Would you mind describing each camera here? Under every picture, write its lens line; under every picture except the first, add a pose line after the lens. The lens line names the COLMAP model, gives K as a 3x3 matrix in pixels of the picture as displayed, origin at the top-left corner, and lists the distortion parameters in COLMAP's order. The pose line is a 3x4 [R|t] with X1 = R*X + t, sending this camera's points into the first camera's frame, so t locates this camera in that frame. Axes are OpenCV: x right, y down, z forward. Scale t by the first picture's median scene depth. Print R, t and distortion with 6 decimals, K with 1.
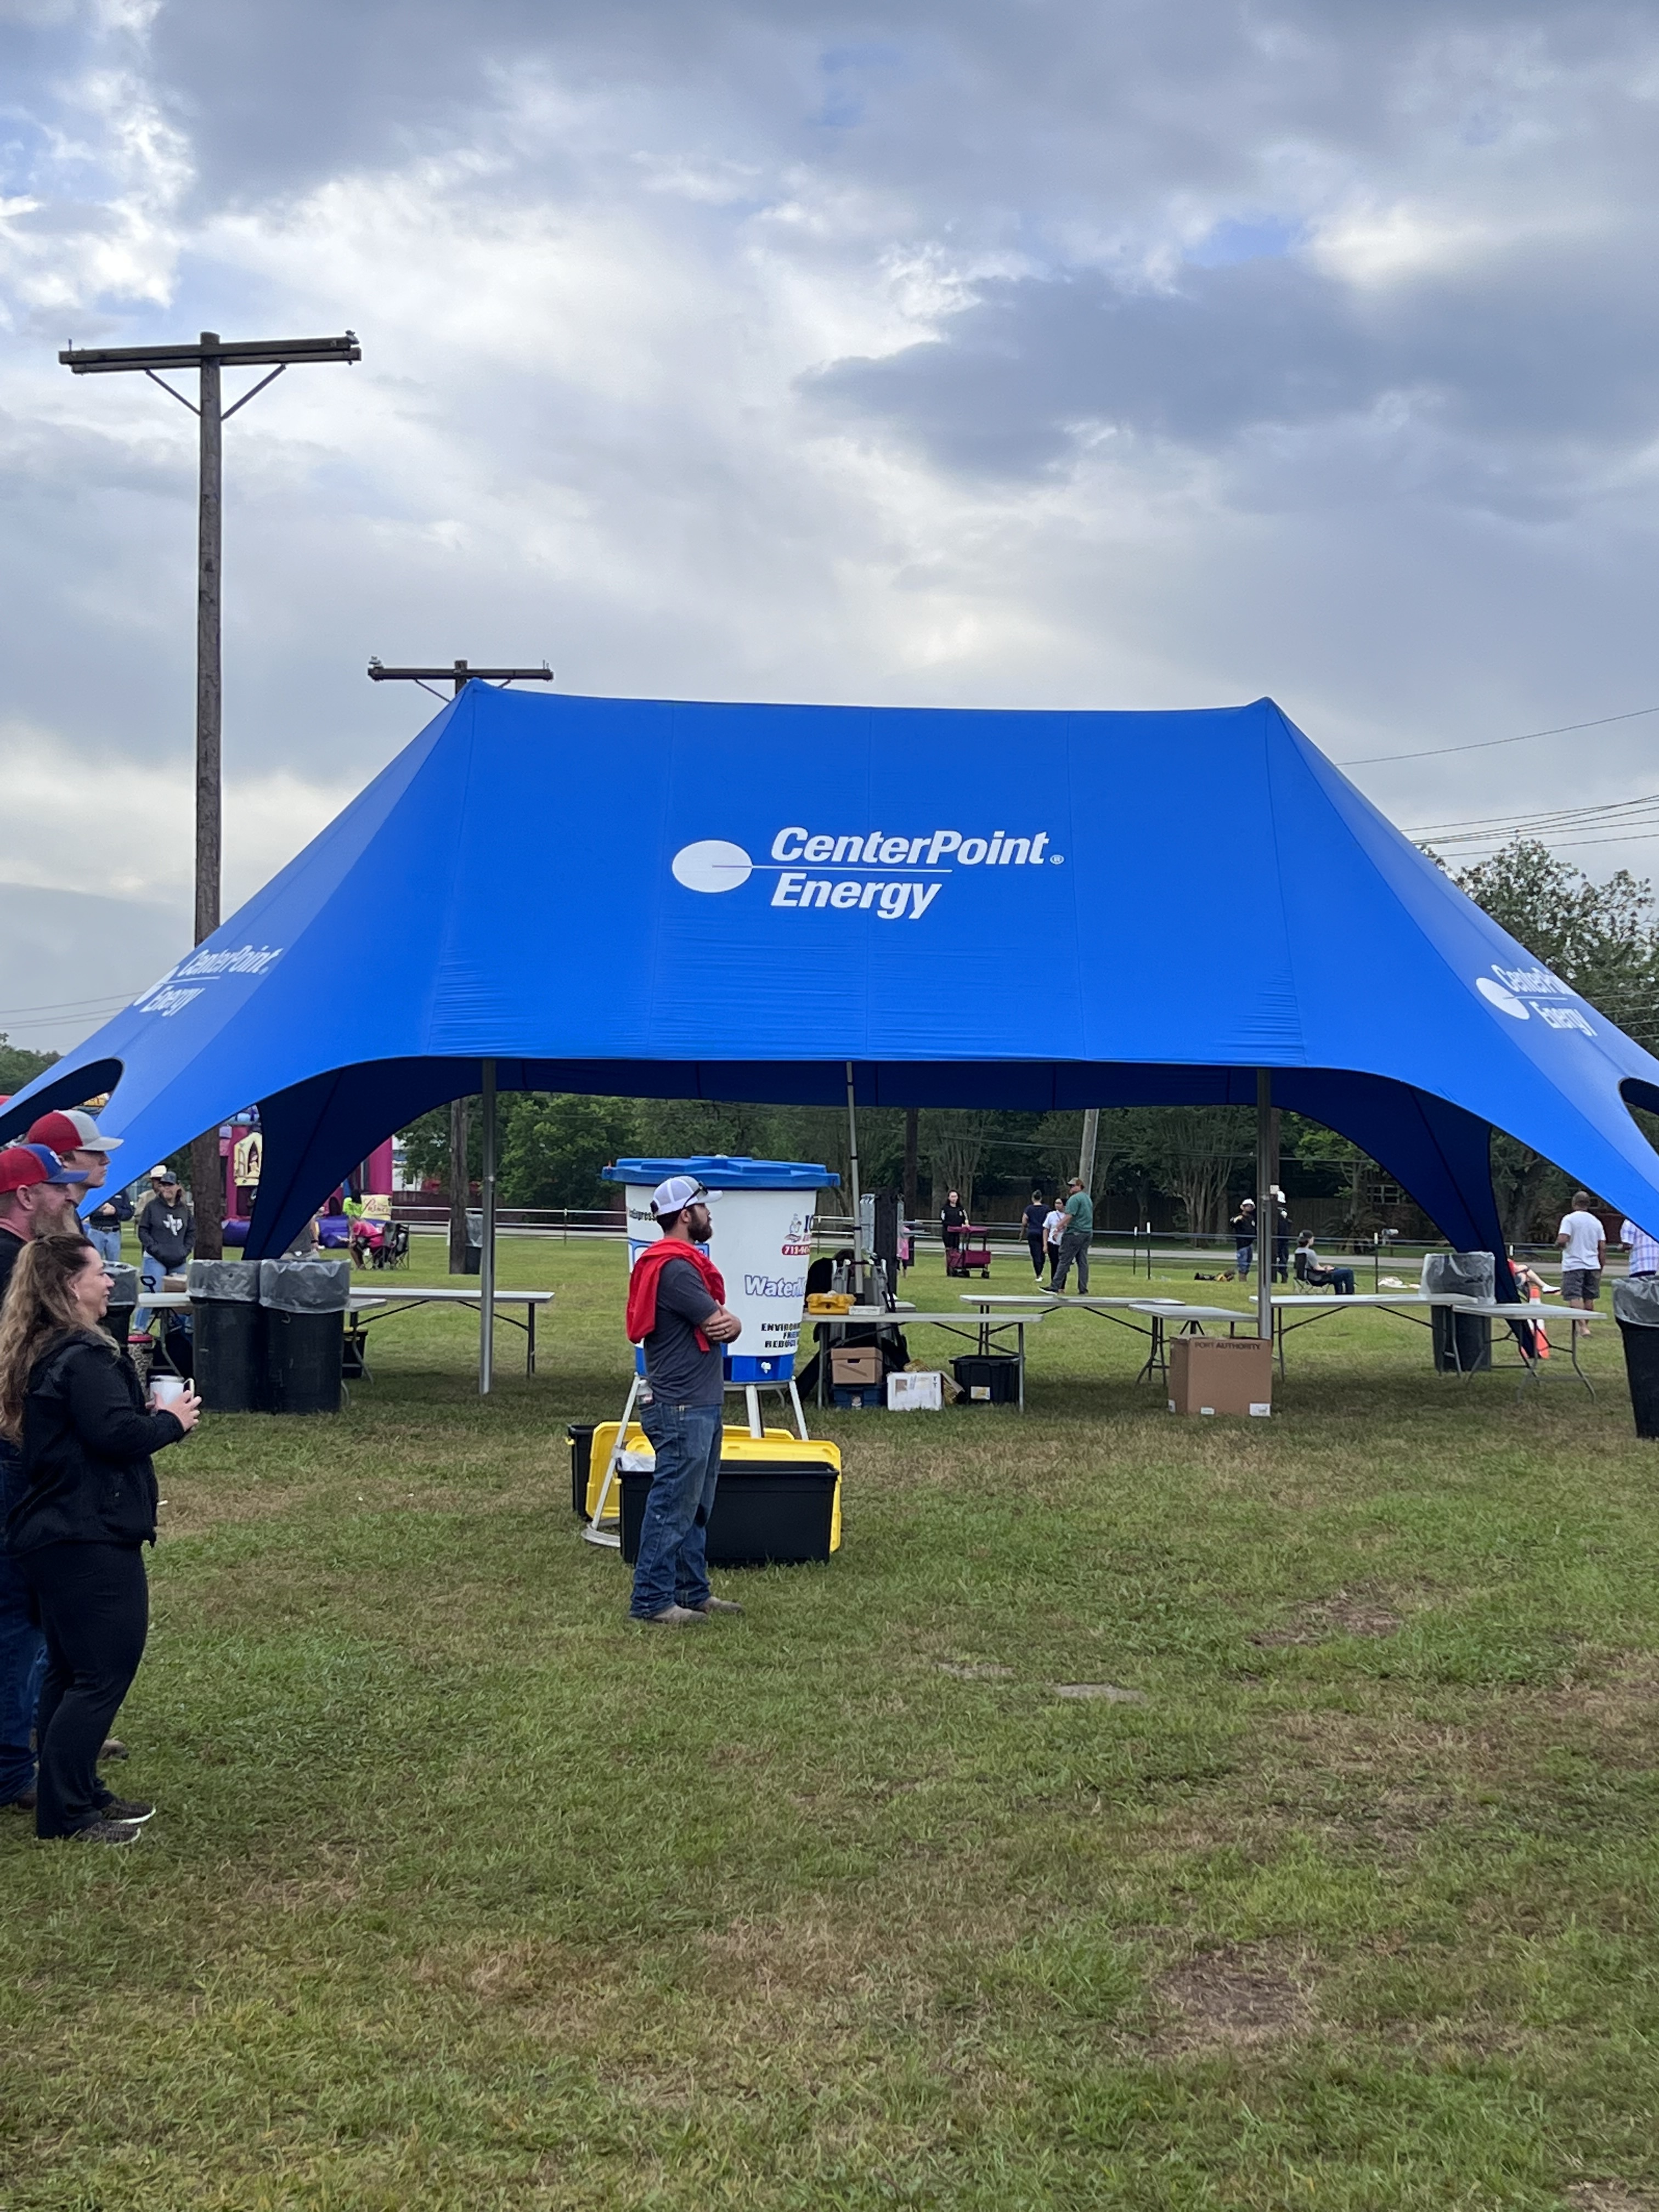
lens RADIAL K [[3295.6, 0, 830.0], [0, 3295.6, 1099.4], [0, 0, 1]] dist [0.224891, 0.000000]
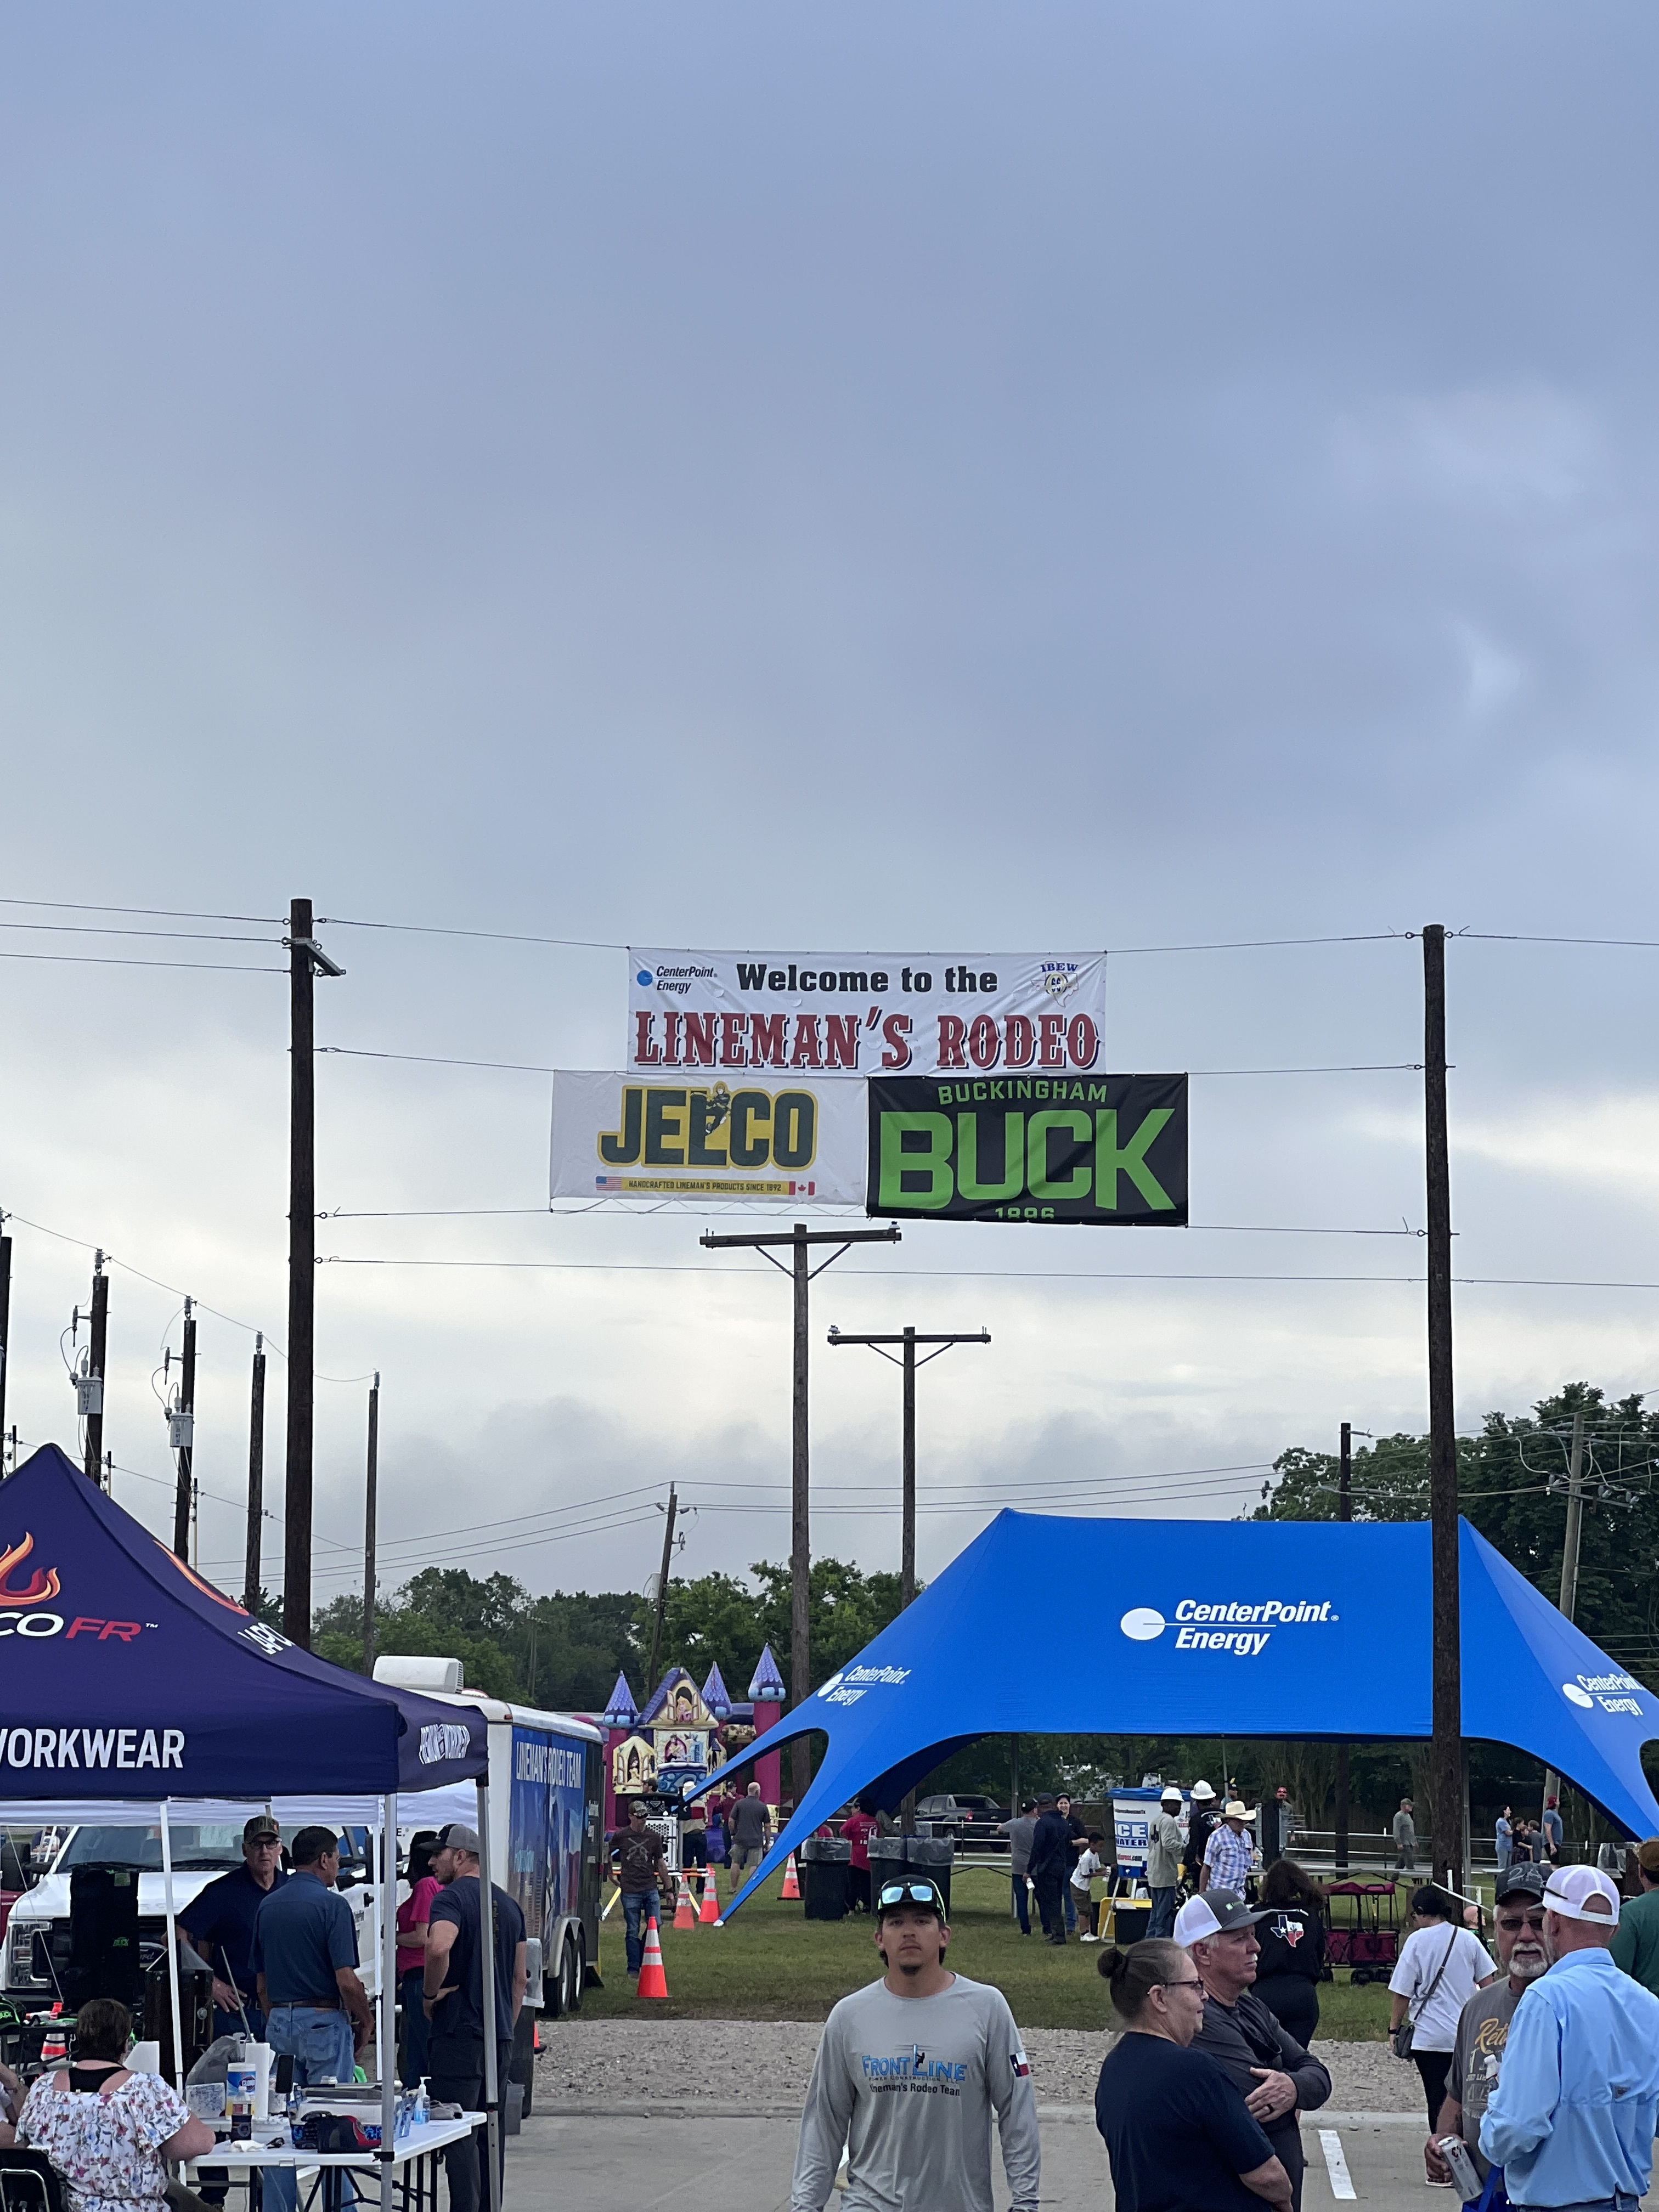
lens RADIAL K [[5434.8, 0, 828.5], [0, 5434.8, 1104.1], [0, 0, 1]] dist [-0.192813, 0.000000]
pose [[0.996196, -0.007226, -0.086846, 0.052529], [-0.001484, 0.995006, -0.099807, -0.056779], [0.087134, 0.099556, 0.991210, -1.989643]]
